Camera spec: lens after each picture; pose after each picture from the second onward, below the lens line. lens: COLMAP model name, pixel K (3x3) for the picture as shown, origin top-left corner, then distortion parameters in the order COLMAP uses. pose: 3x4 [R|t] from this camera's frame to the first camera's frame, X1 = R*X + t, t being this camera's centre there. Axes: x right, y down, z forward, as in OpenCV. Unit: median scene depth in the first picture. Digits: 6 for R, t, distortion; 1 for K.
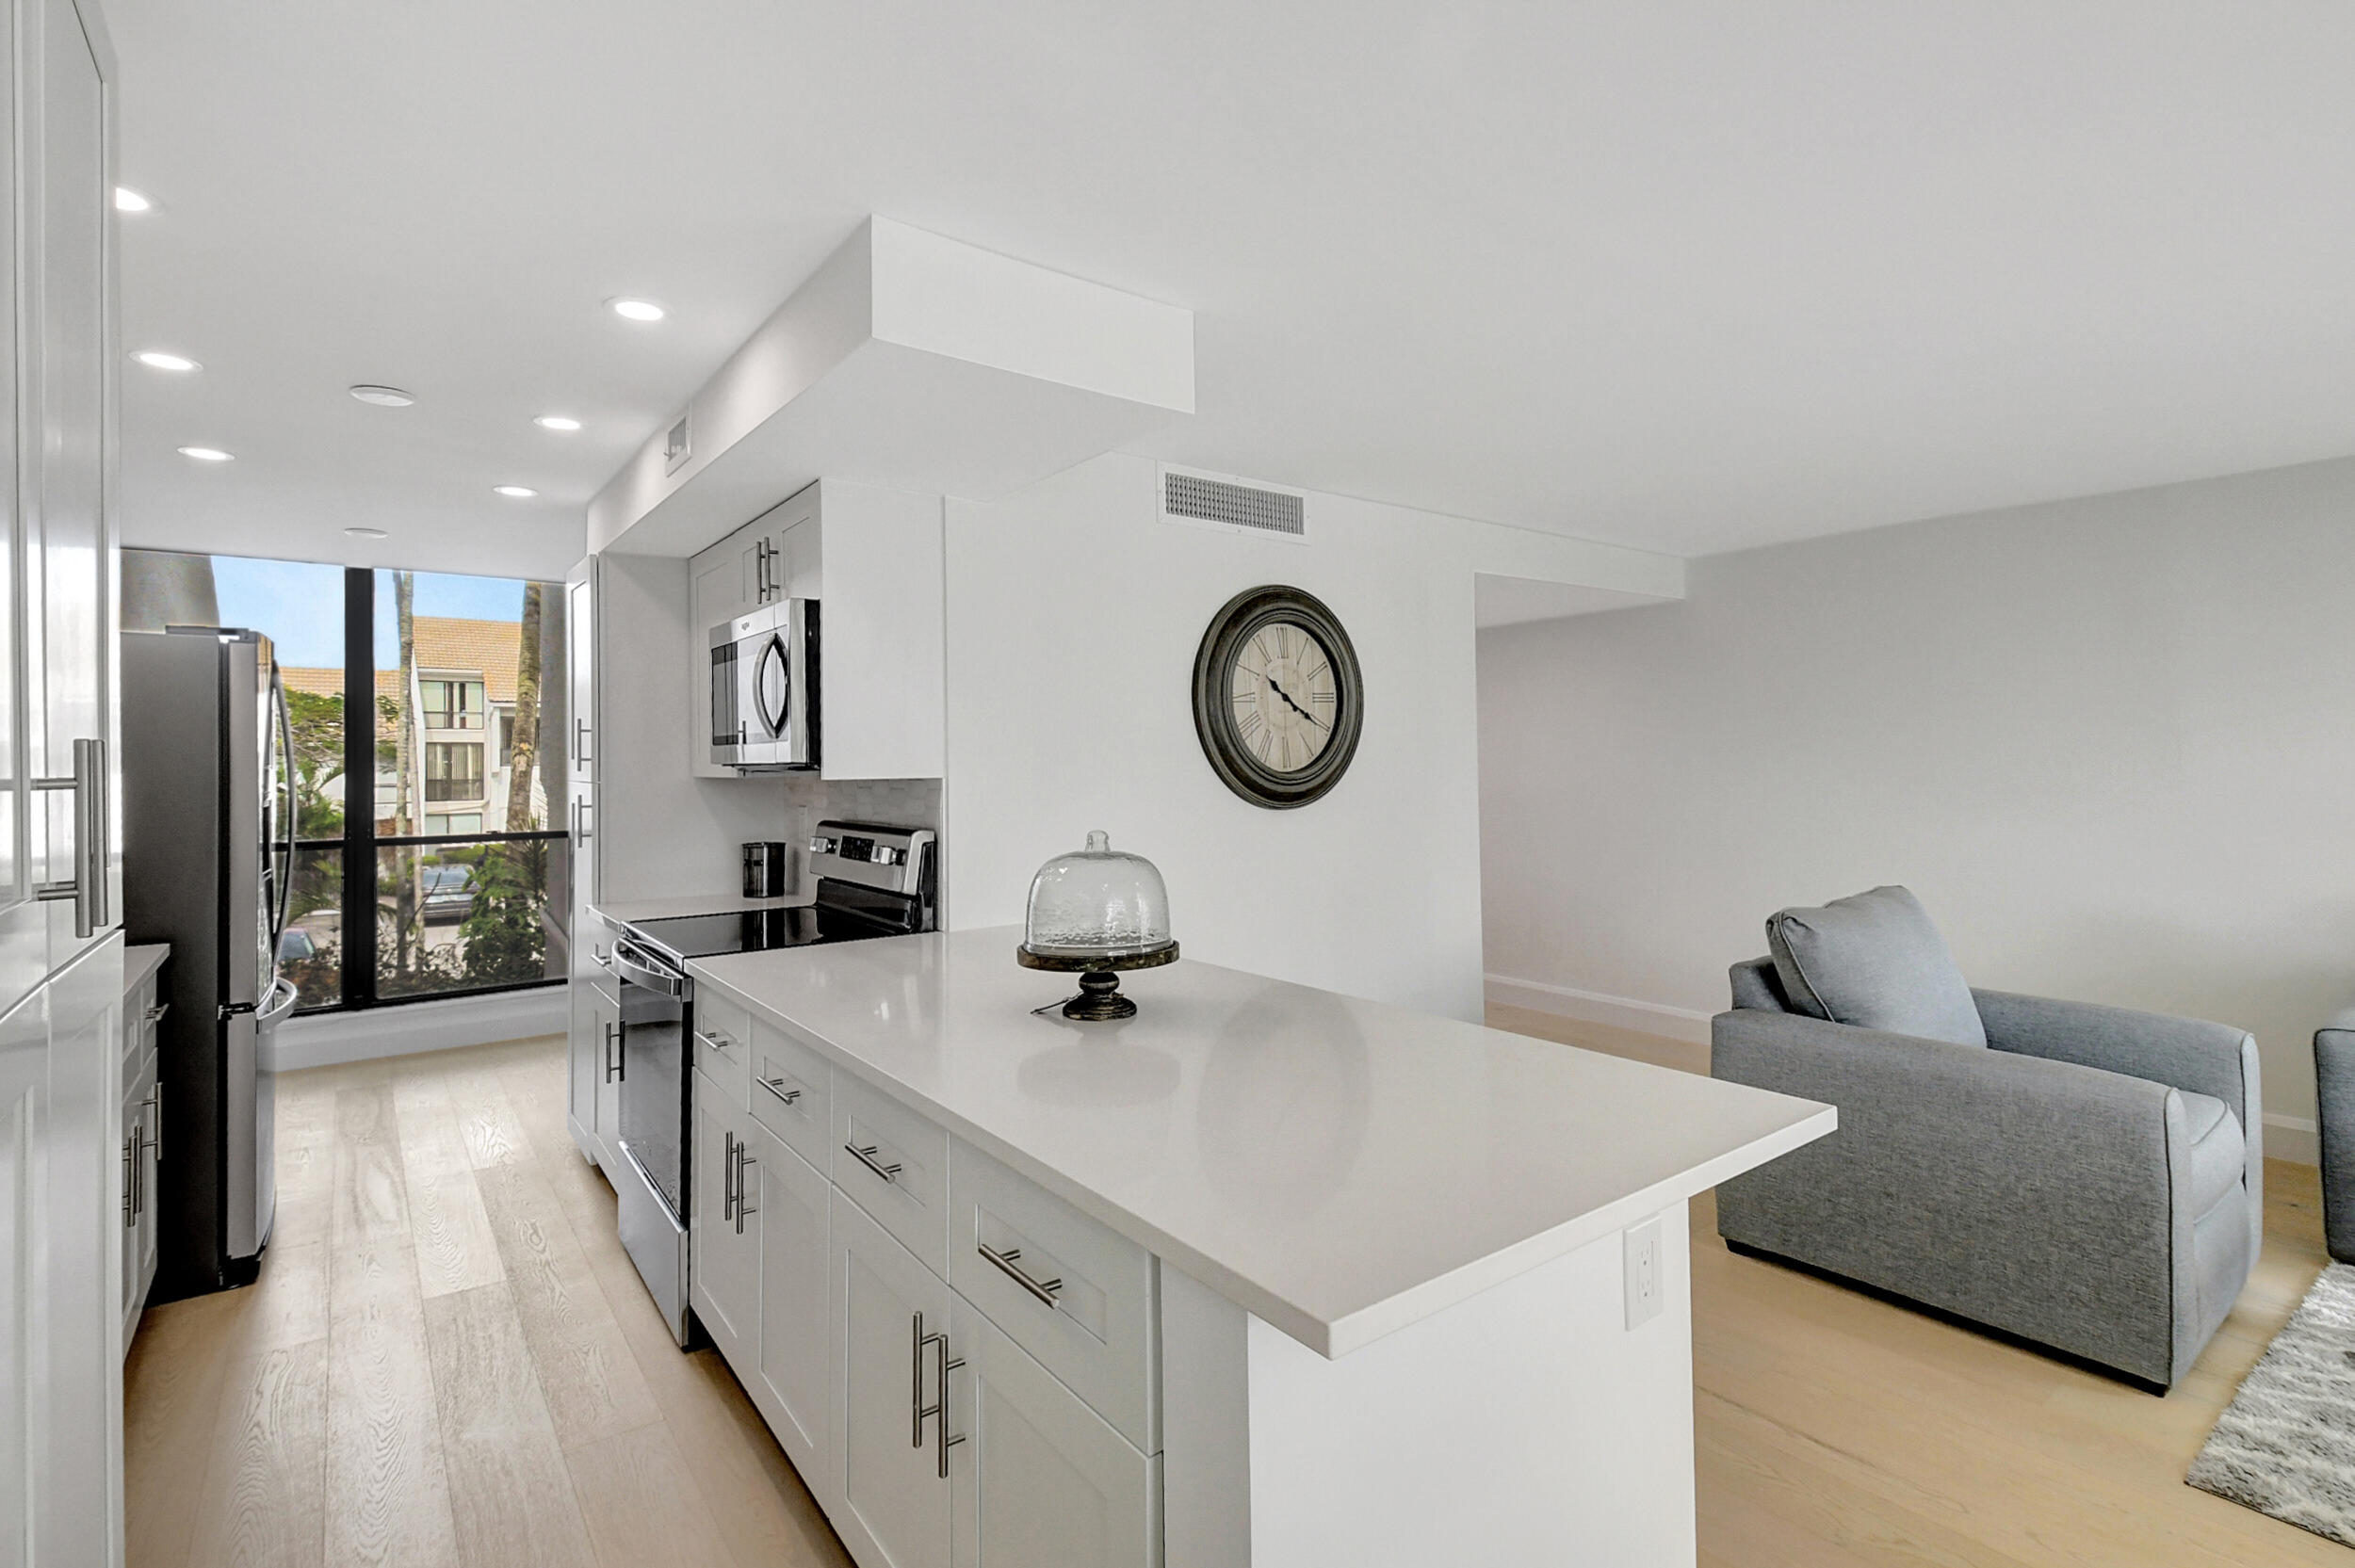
lens RADIAL K [[1074.0, 0, 1189.1], [0, 1074.0, 779.3], [0, 0, 1]] dist [0.000057, -0.009112]
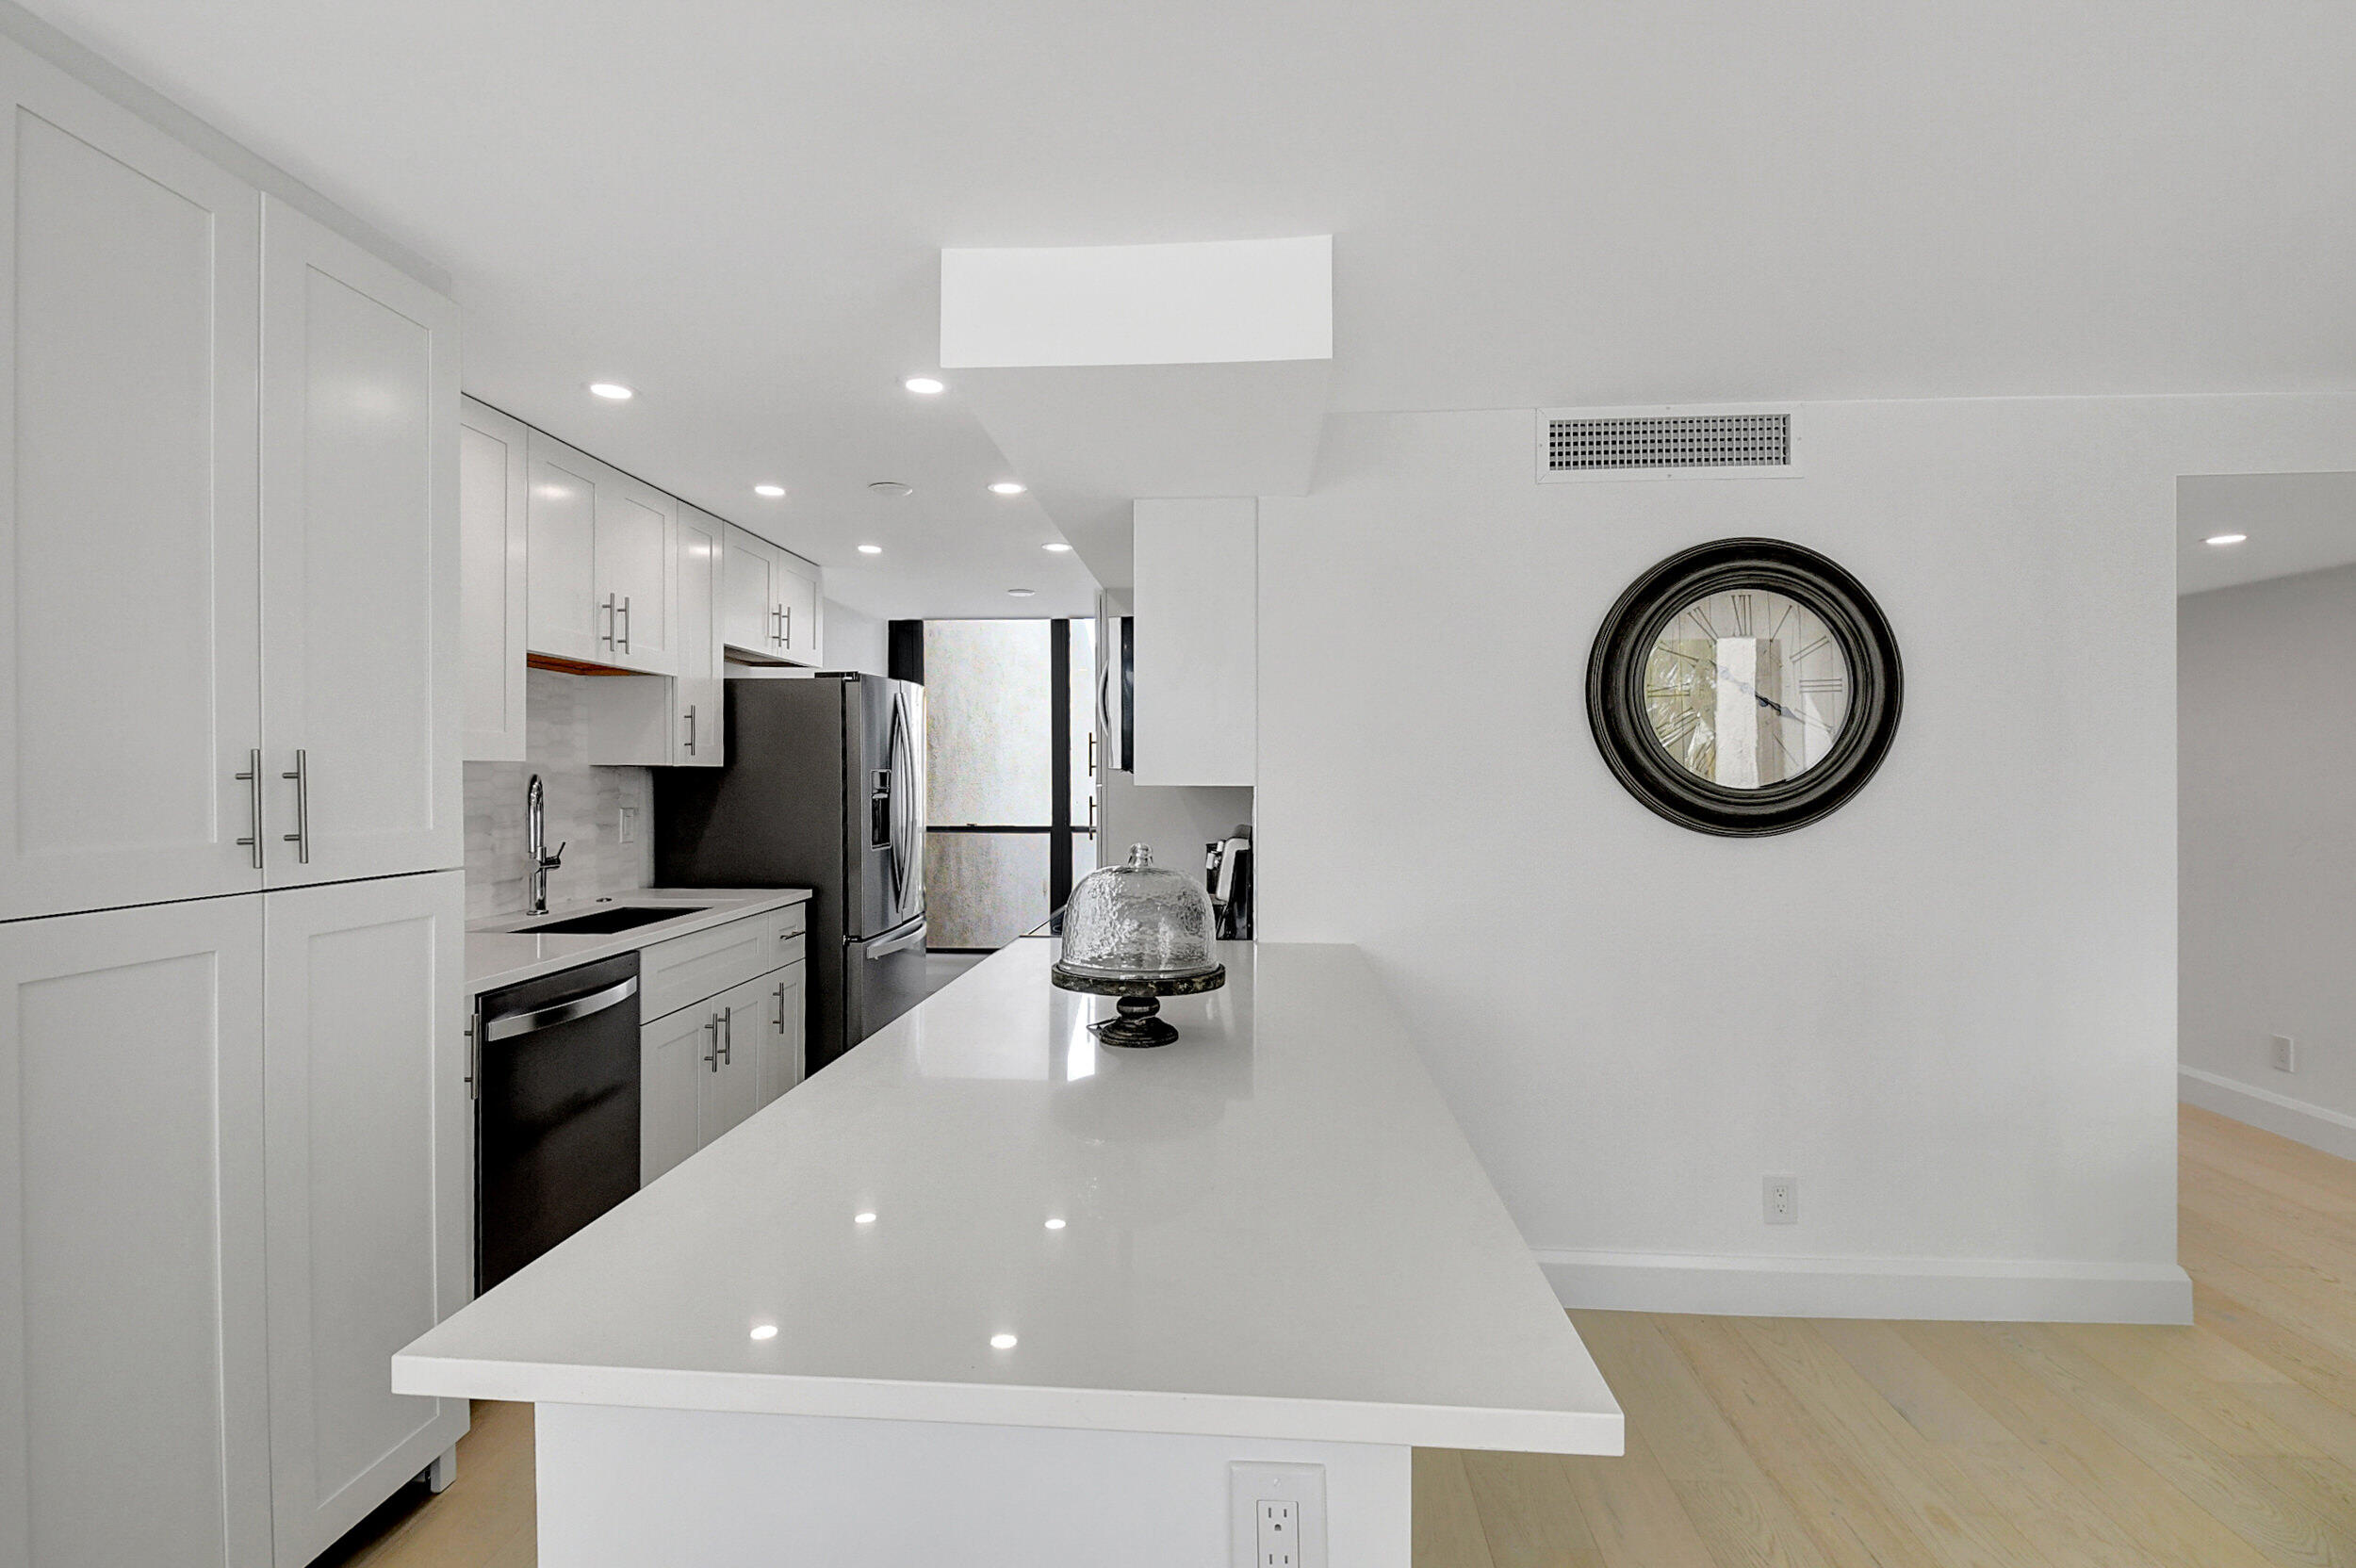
lens RADIAL K [[1067.6, 0, 1175.8], [0, 1067.6, 843.1], [0, 0, 1]] dist [-0.001325, -0.000484]
pose [[0.760264, 0.054580, -0.647317, 0.307984], [-0.016518, 0.997766, 0.064728, -0.010257], [0.649404, -0.038518, 0.759467, 0.178660]]
